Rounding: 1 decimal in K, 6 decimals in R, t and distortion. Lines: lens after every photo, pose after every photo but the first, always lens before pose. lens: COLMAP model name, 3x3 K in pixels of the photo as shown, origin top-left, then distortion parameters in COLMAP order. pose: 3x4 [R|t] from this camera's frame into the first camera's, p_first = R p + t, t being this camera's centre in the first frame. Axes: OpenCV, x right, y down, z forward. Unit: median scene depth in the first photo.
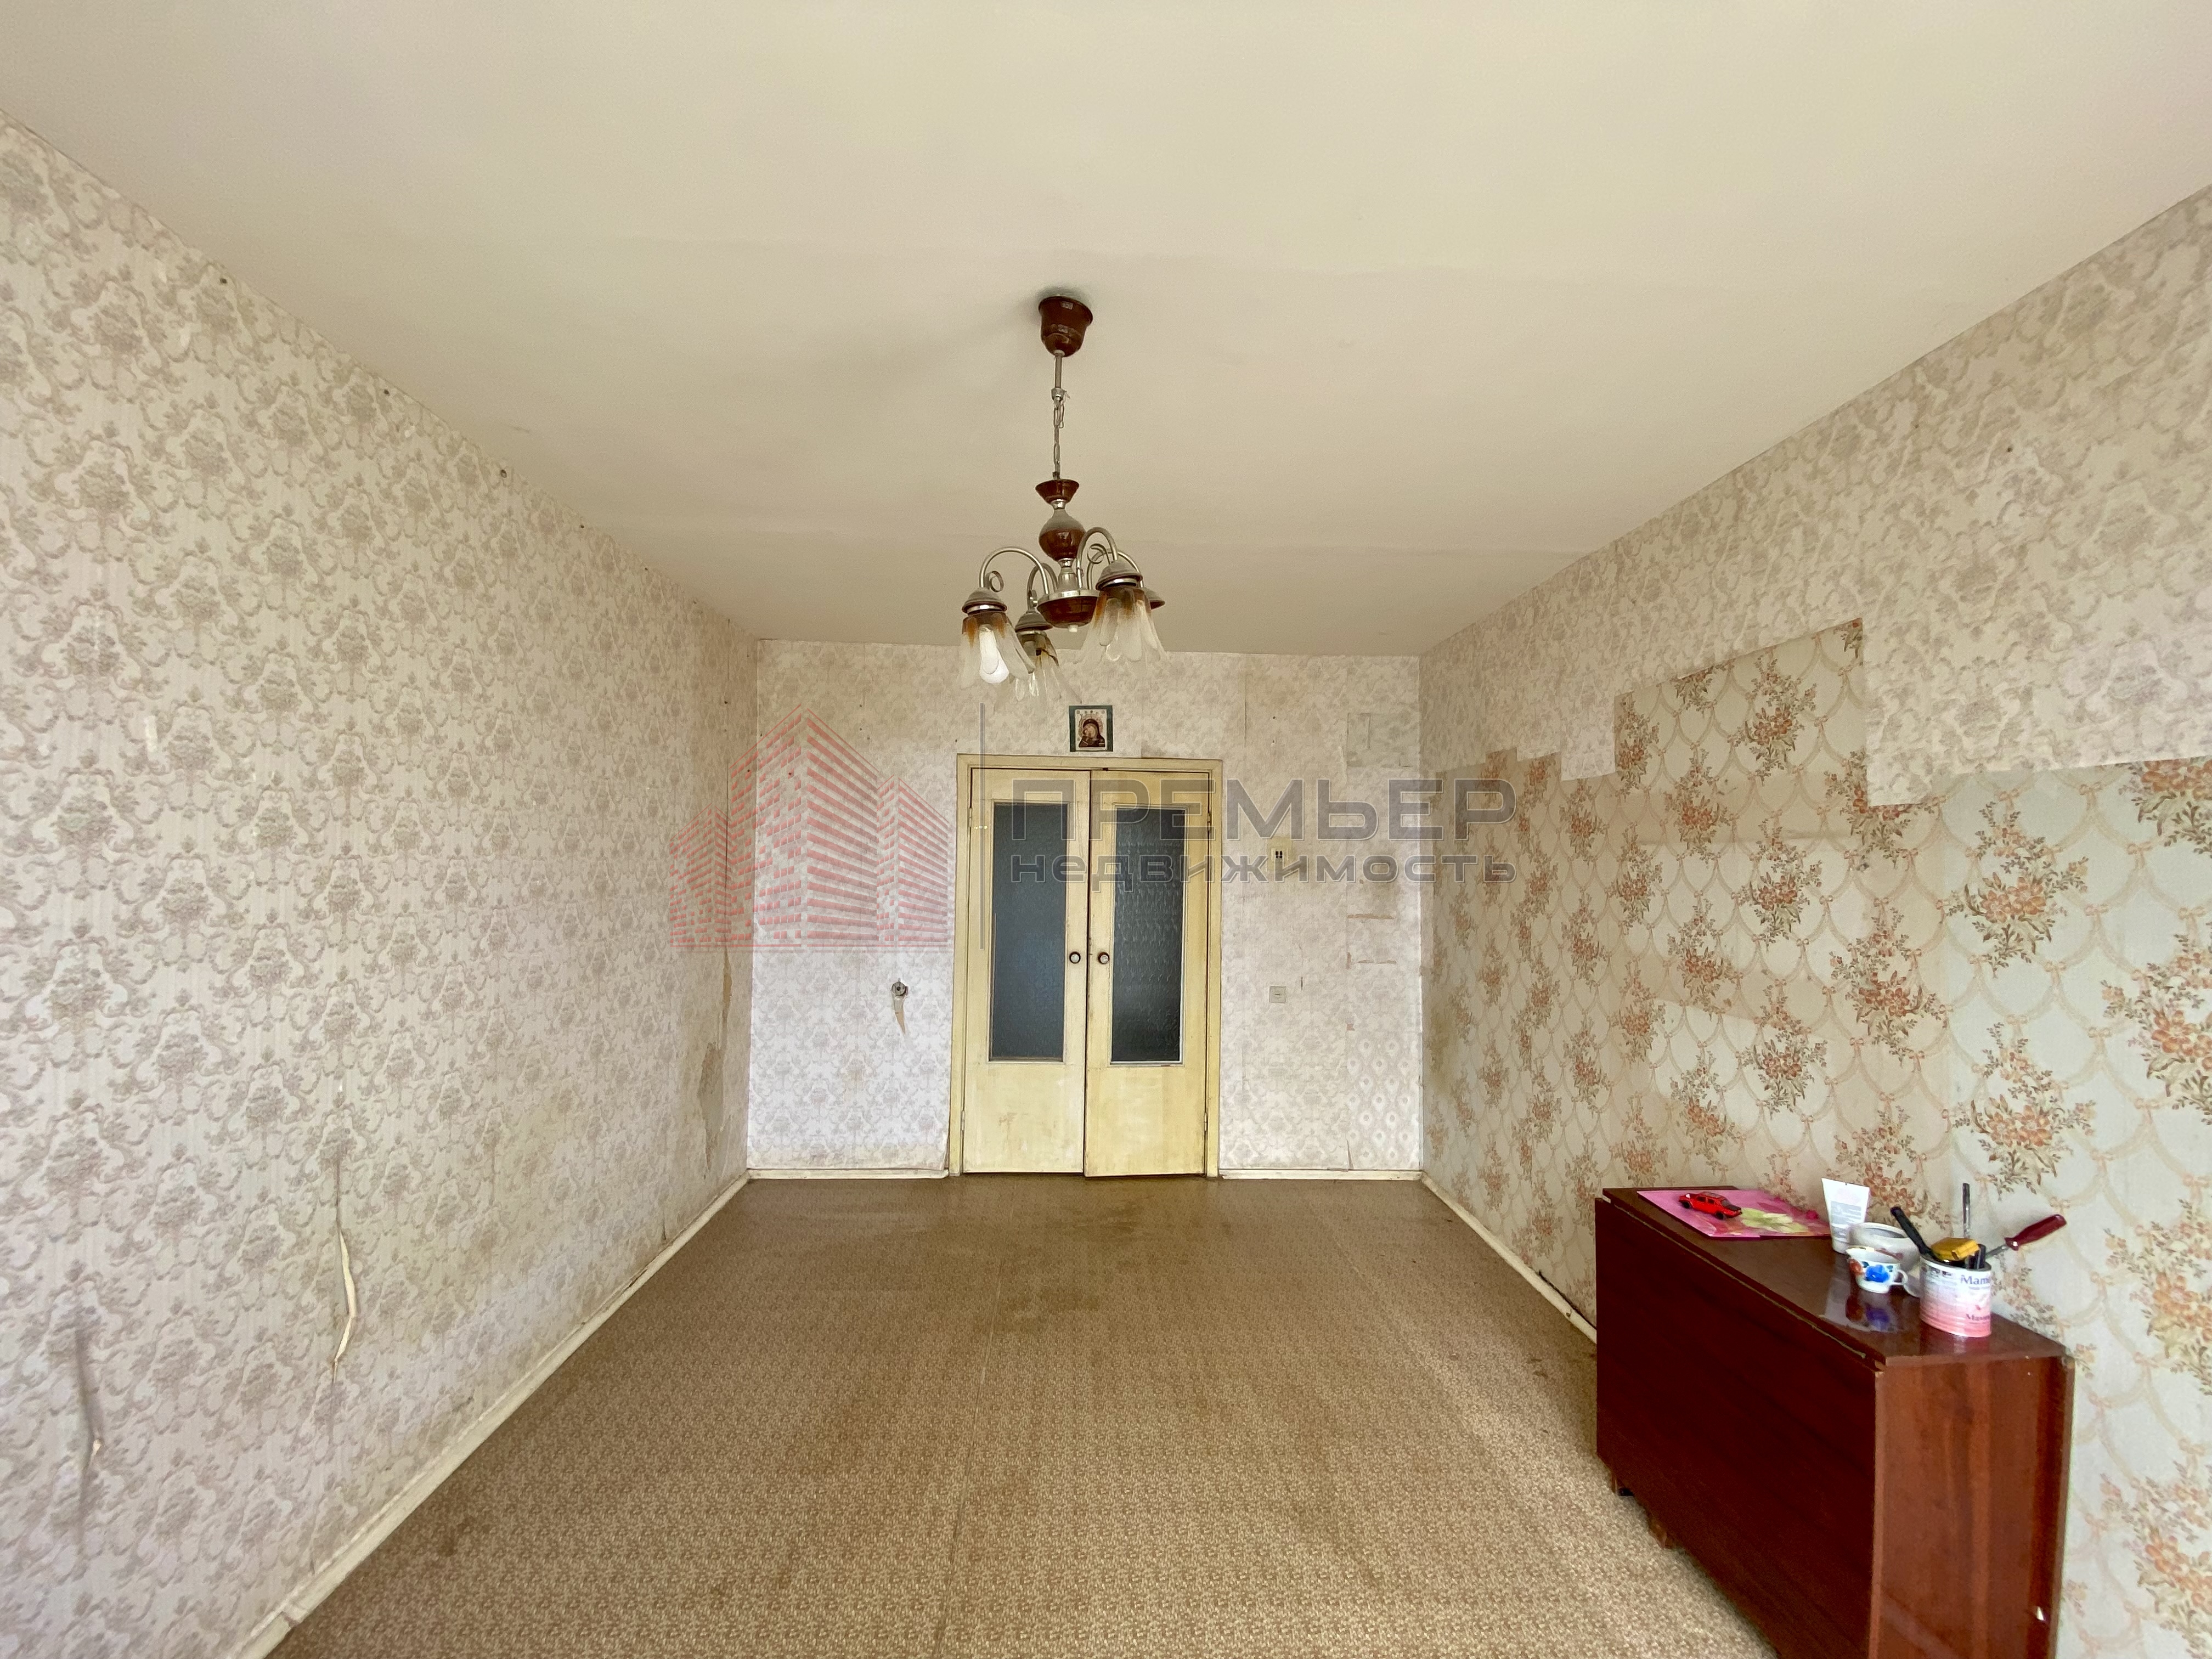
lens RADIAL K [[895.1, 0, 1098.0], [0, 895.1, 826.7], [0, 0, 1]] dist [0.016985, -0.018576]
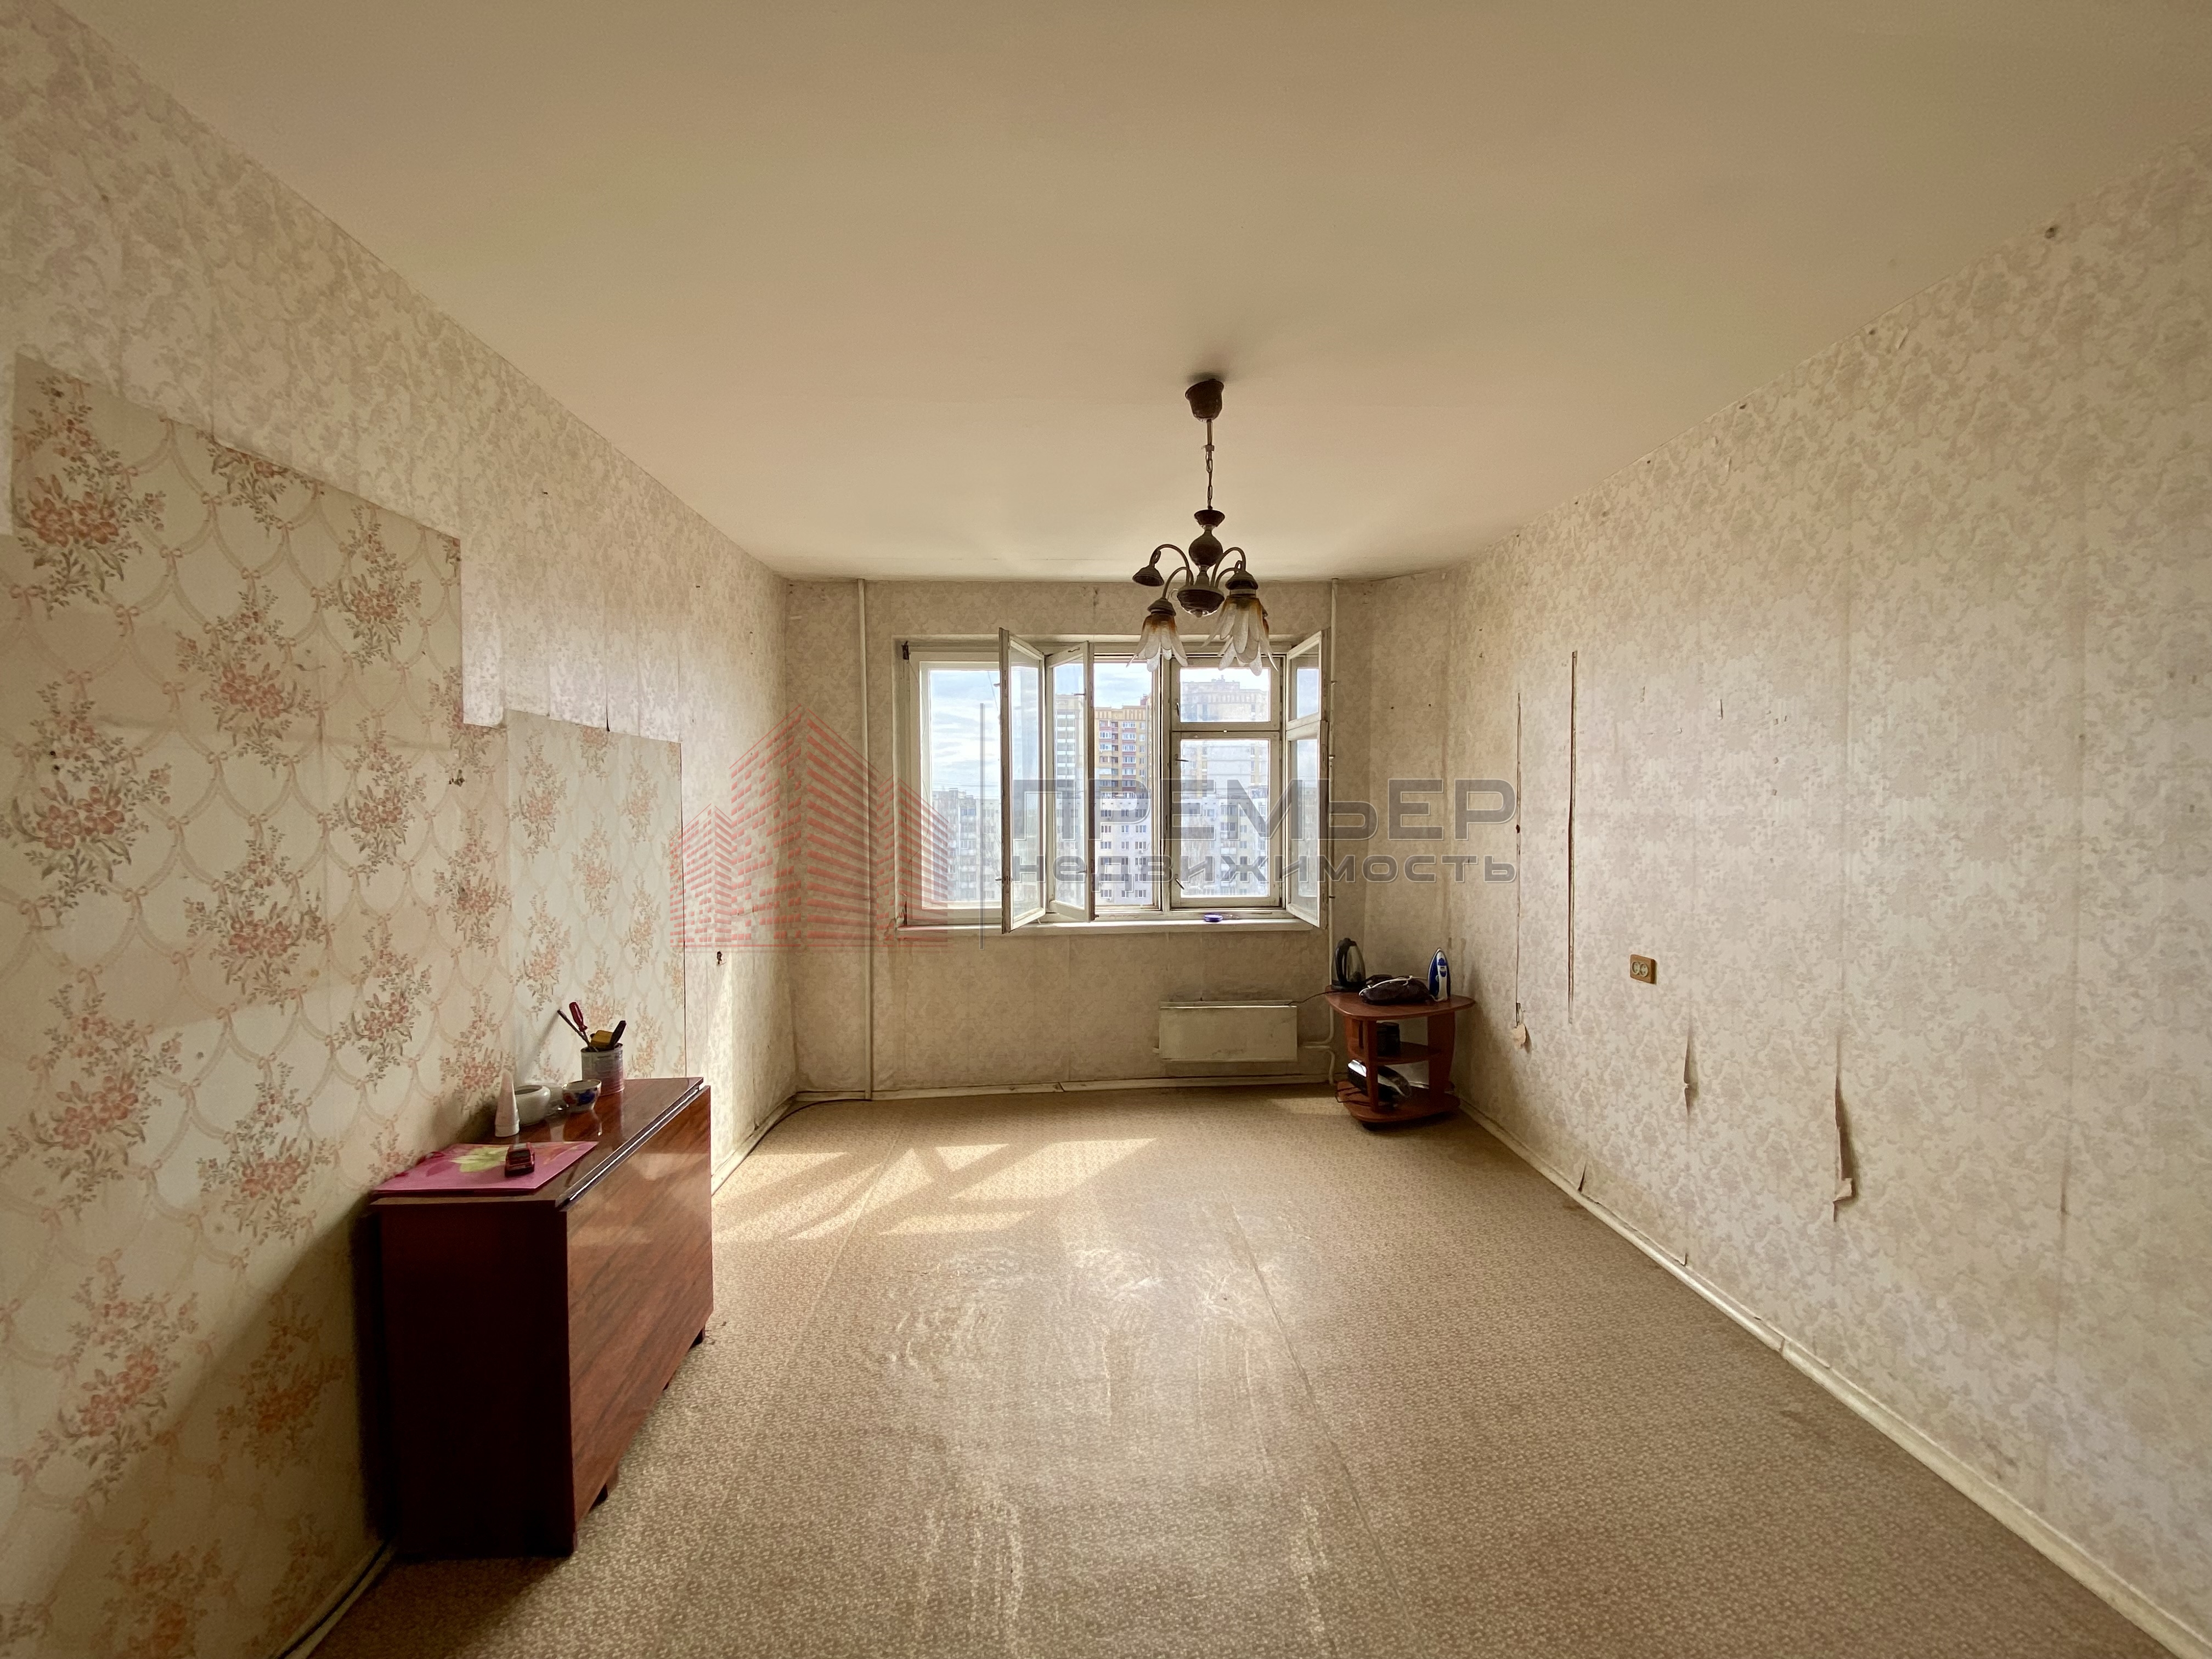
lens RADIAL K [[881.2, 0, 1105.0], [0, 881.2, 823.8], [0, 0, 1]] dist [0.001688, -0.013264]
pose [[-0.999648, -0.001320, -0.026513, 0.118752], [-0.000973, 0.999914, -0.013094, 0.095324], [0.026528, -0.013064, -0.999563, 1.811571]]
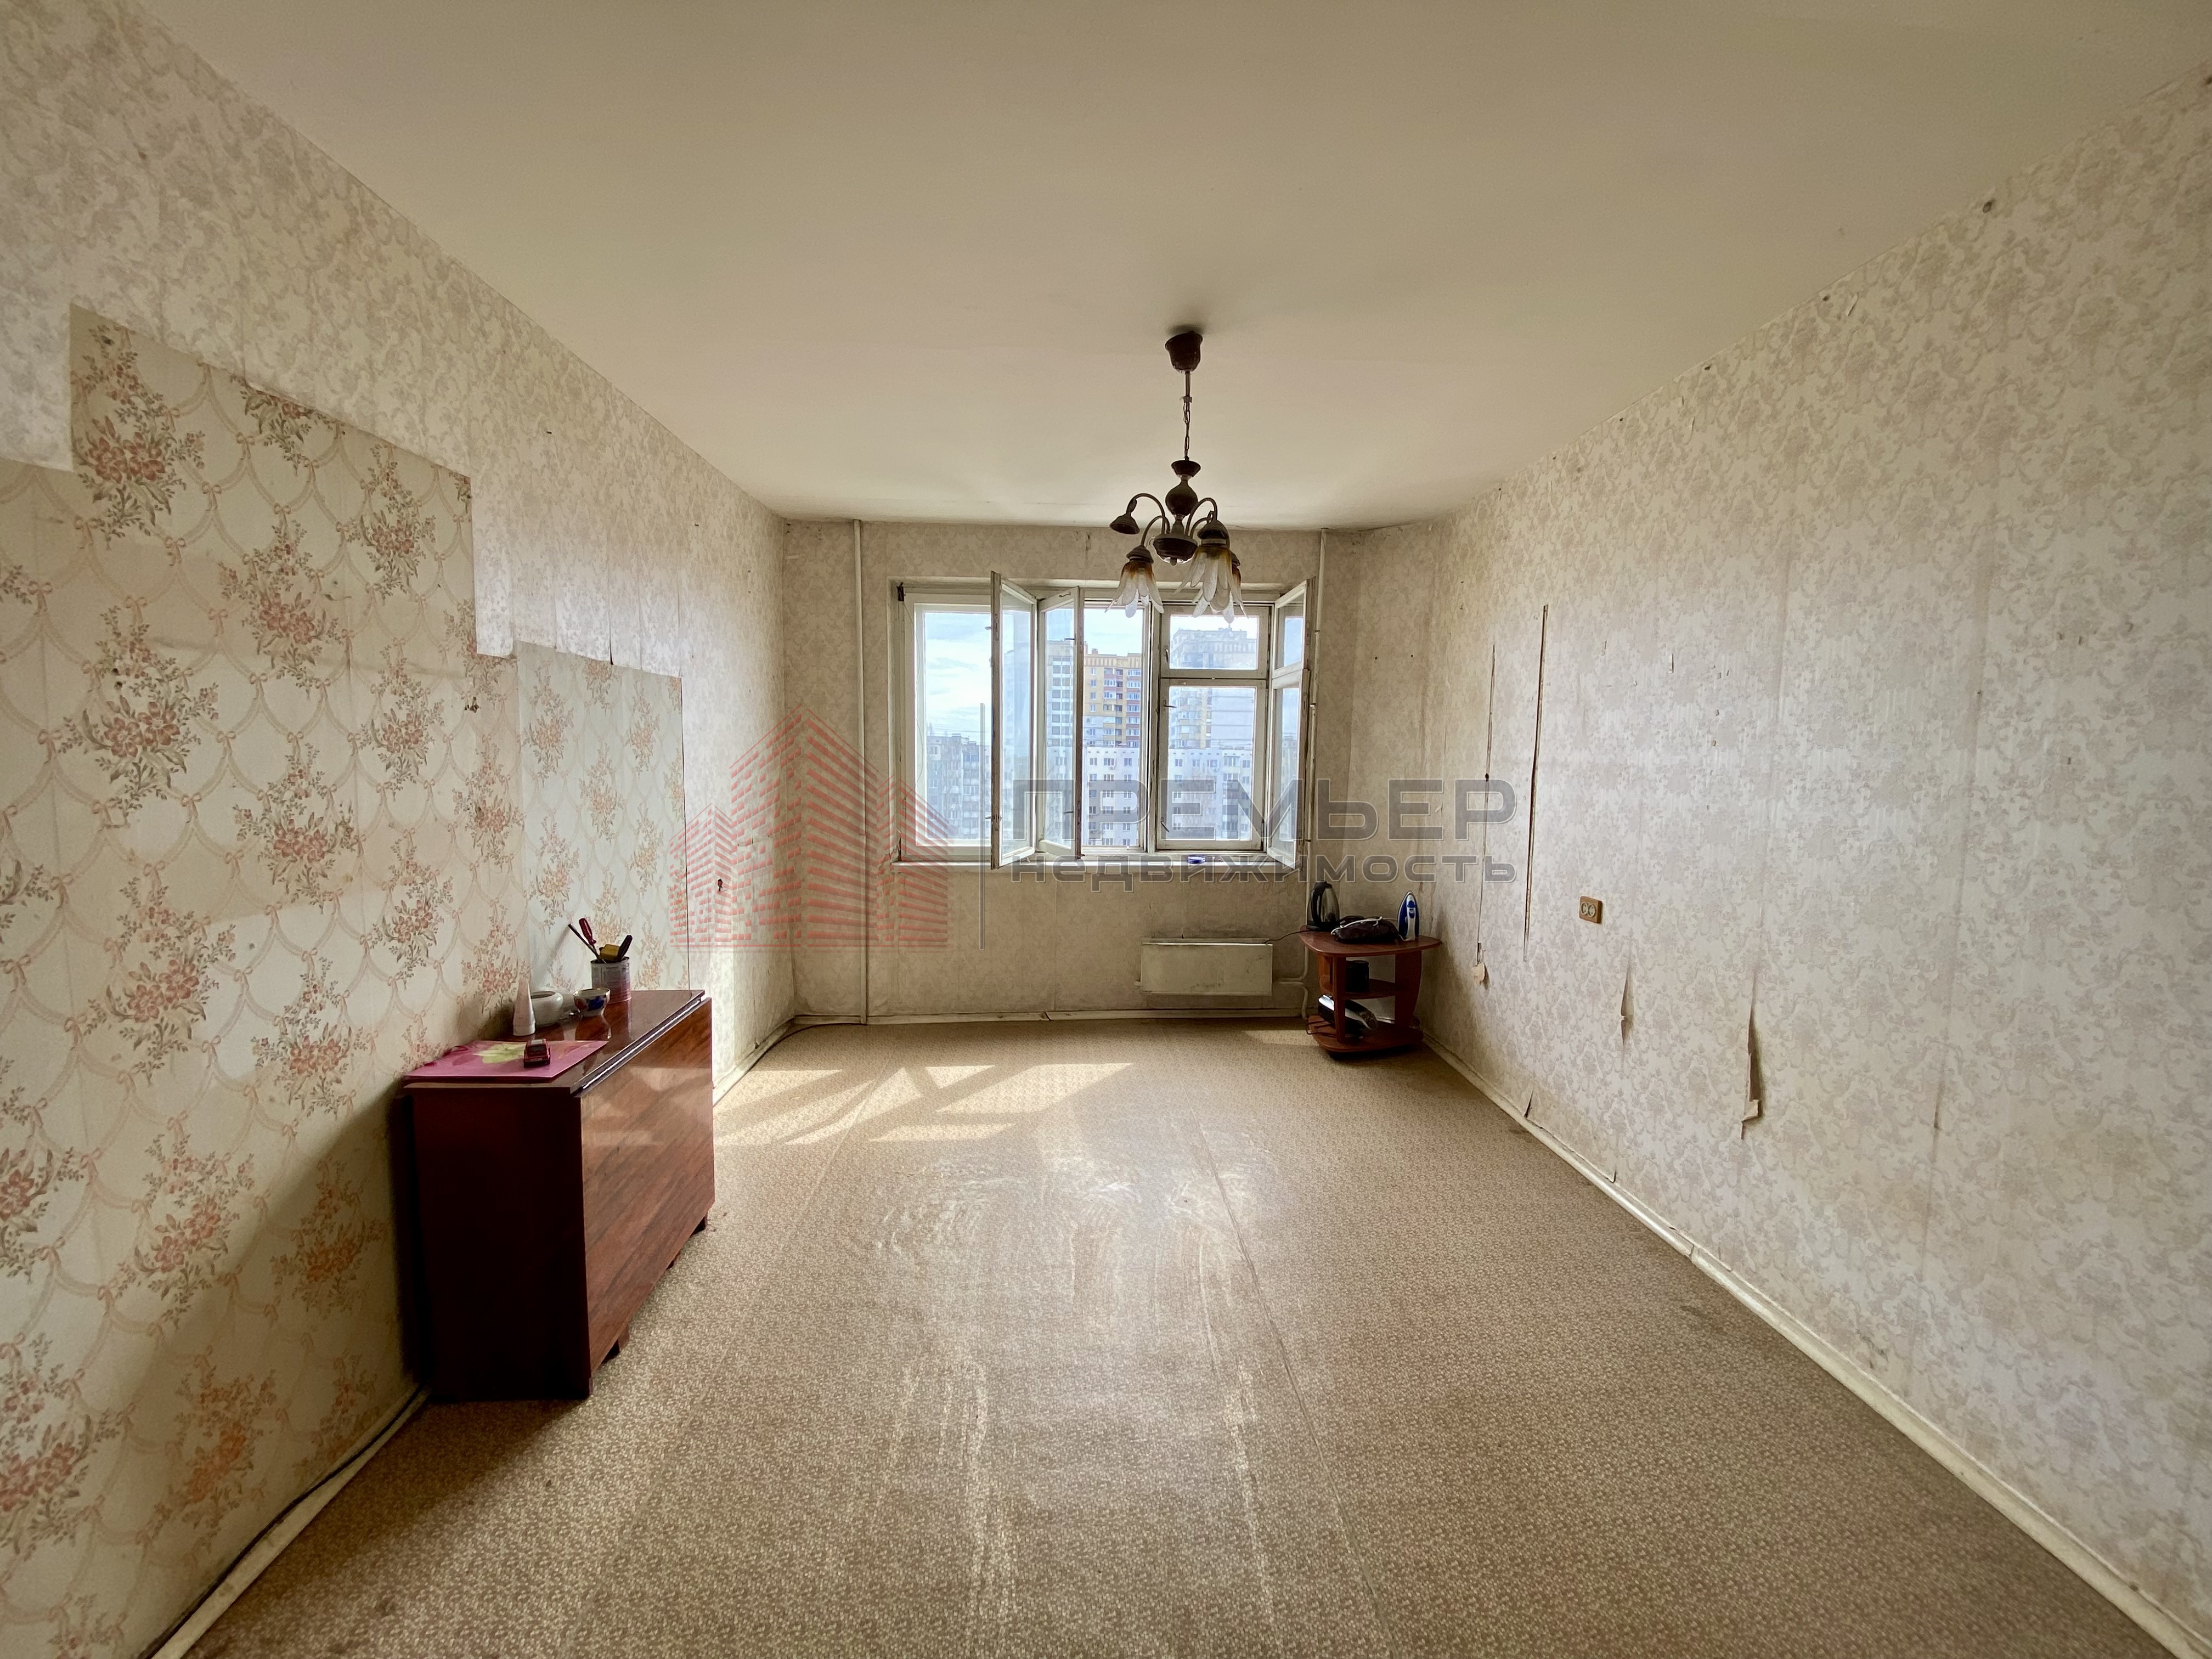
lens RADIAL K [[879.6, 0, 1105.4], [0, 879.6, 823.7], [0, 0, 1]] dist [-0.000389, -0.012850]
pose [[-0.999513, -0.018929, -0.024828, 0.084836], [-0.020042, 0.998769, 0.045384, 0.110293], [0.023938, 0.045859, -0.998661, 1.878096]]
